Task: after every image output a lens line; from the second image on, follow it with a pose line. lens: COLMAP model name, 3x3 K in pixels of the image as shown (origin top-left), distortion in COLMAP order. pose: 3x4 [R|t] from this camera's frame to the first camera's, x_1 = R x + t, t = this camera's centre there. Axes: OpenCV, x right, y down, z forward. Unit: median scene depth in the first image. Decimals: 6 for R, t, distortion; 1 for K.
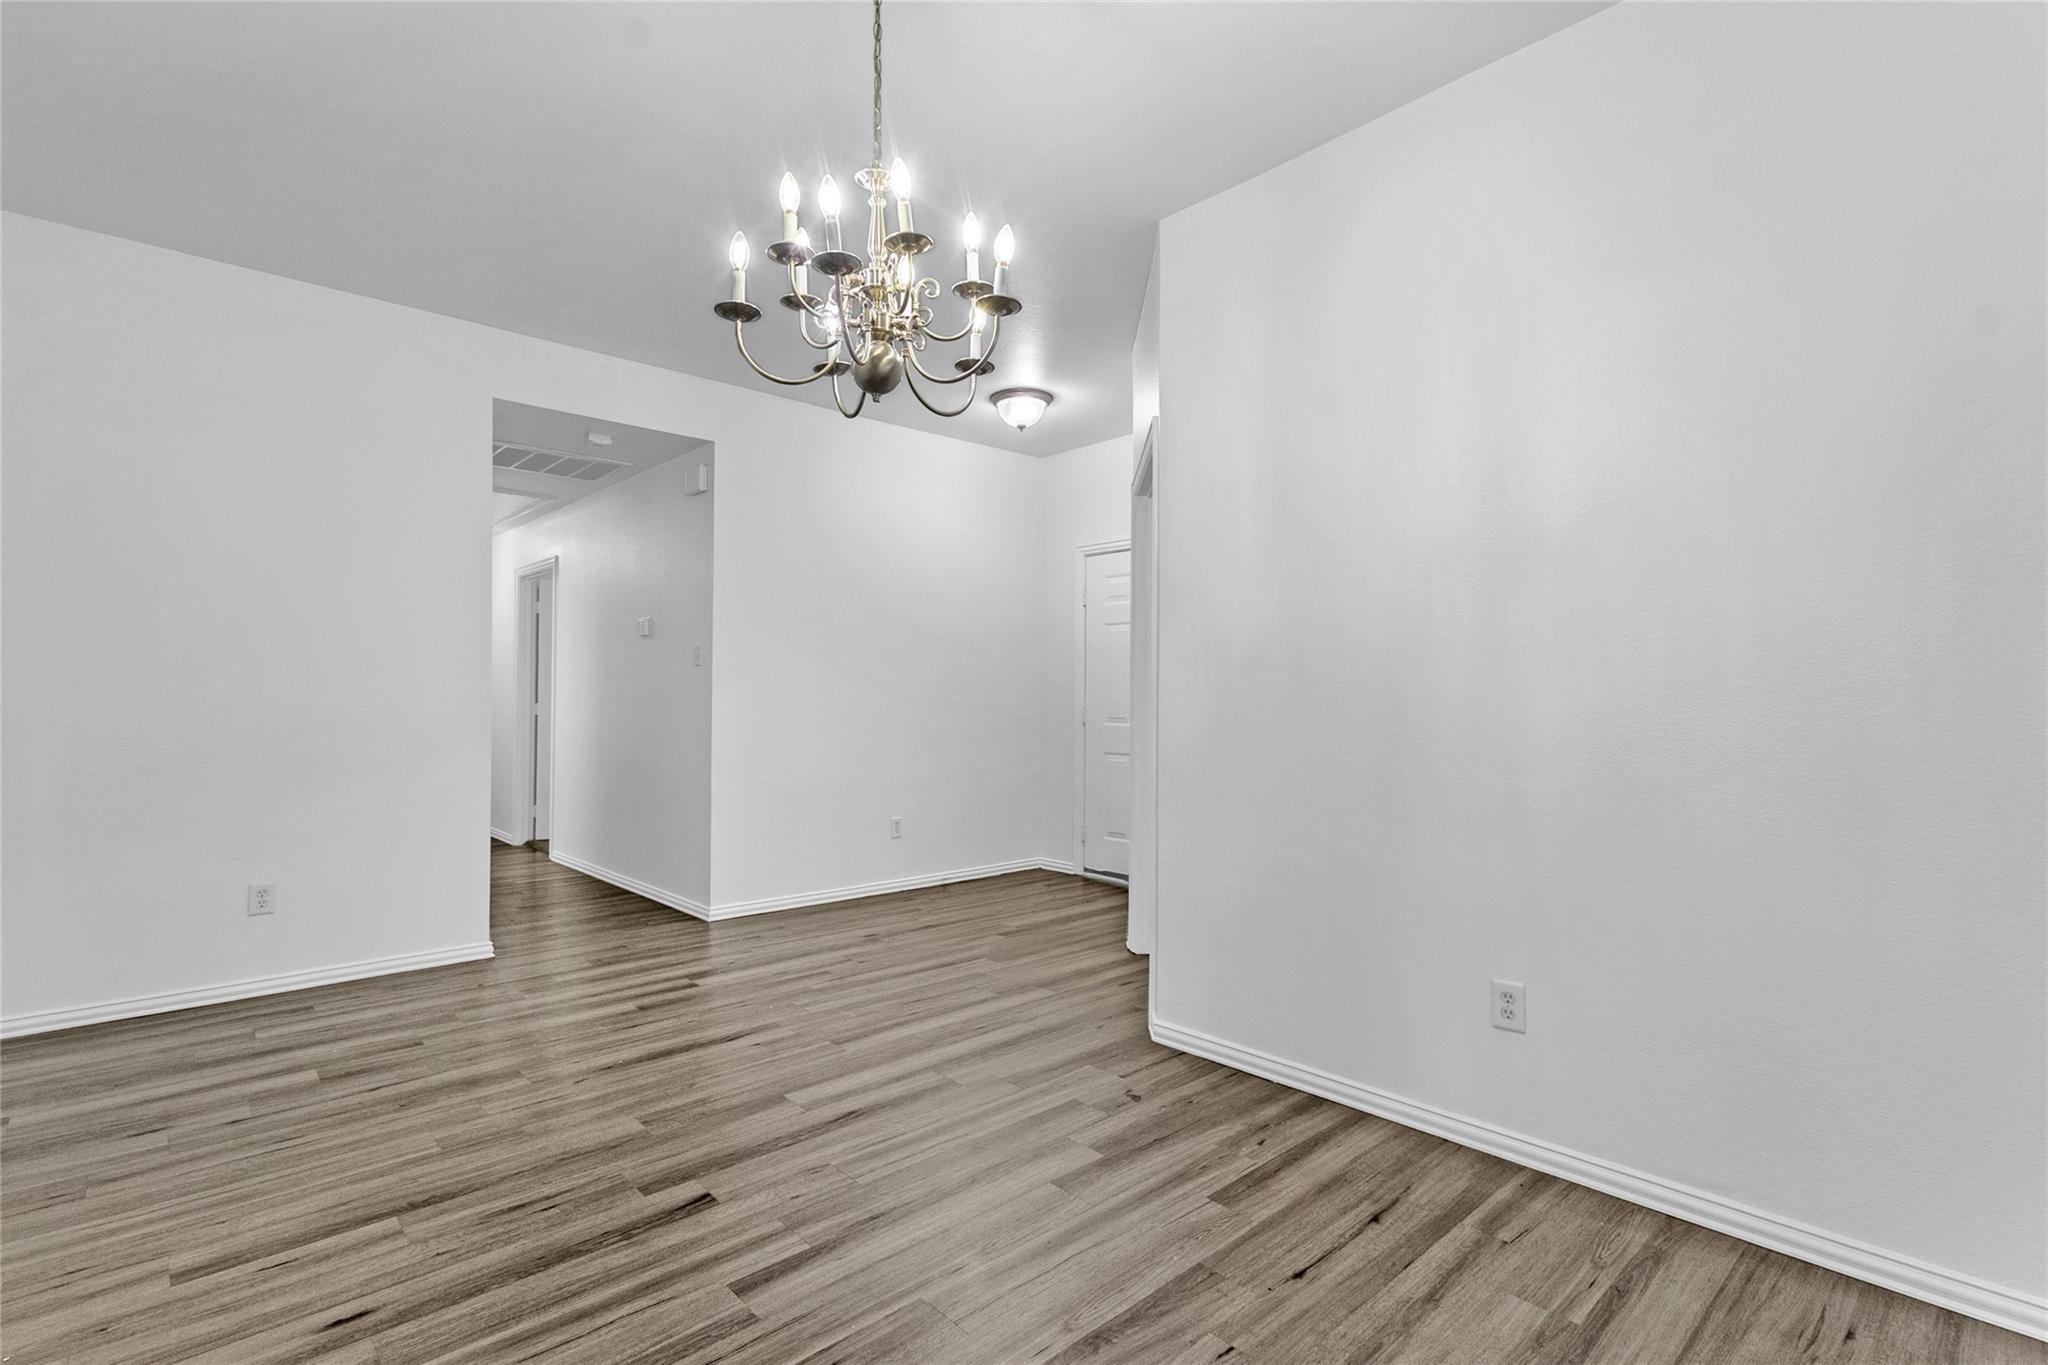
lens RADIAL K [[962.3, 0, 1023.3], [0, 962.3, 681.6], [0, 0, 1]] dist [0.021802, -0.005988]
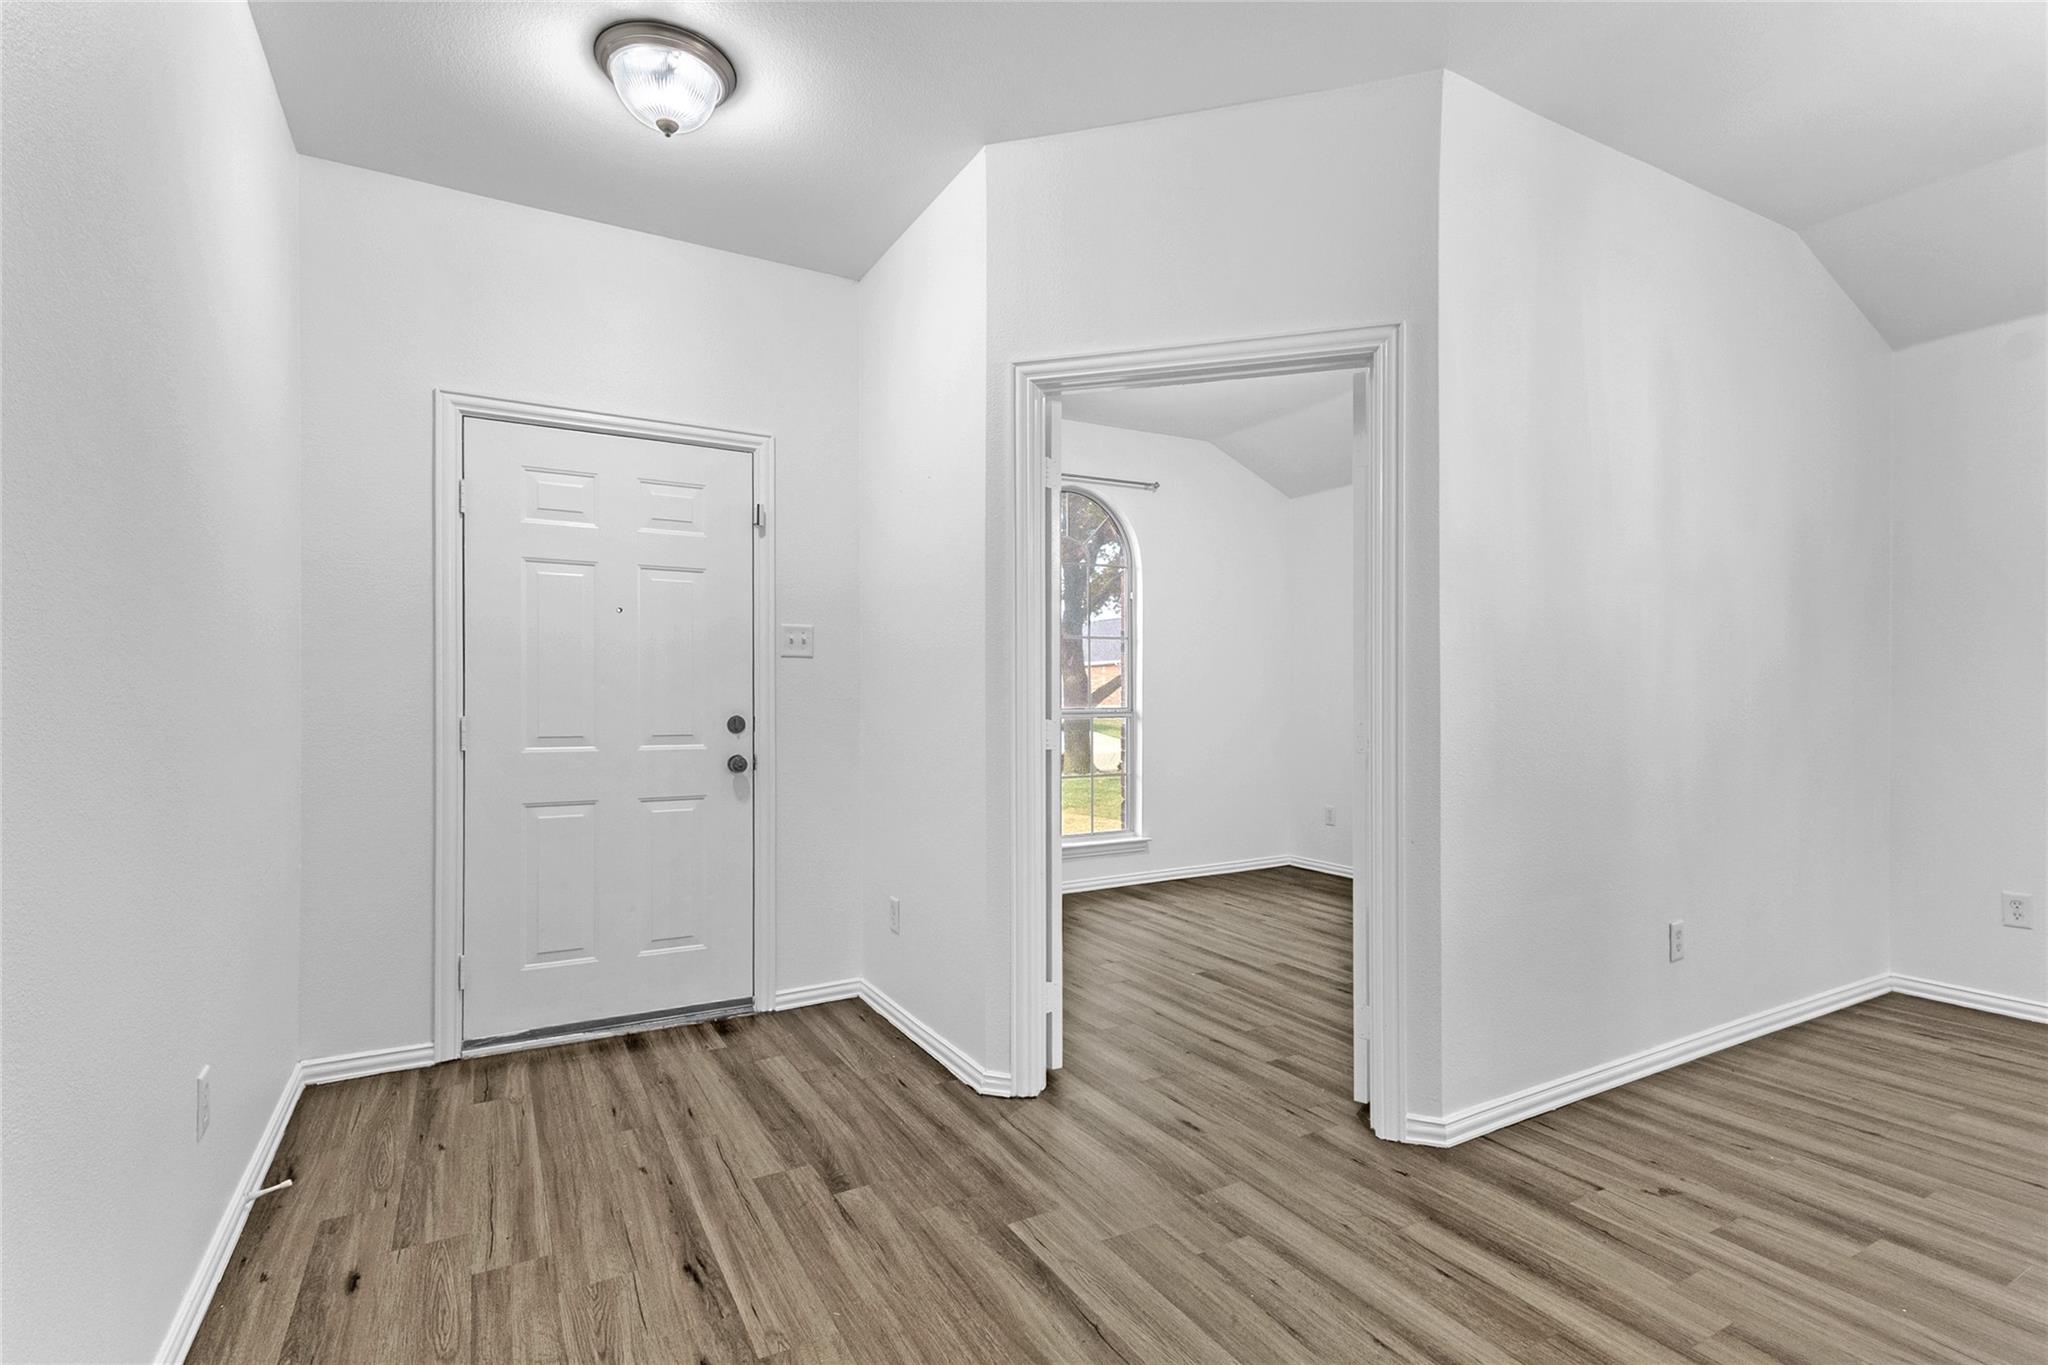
lens RADIAL K [[962.3, 0, 1044.2], [0, 962.3, 697.5], [0, 0, 1]] dist [0.021802, -0.005988]
pose [[0.227136, -0.004667, 0.973852, -0.804451], [-0.011889, 0.999901, 0.007565, 0.016757], [-0.973790, -0.013296, 0.227058, 1.343935]]
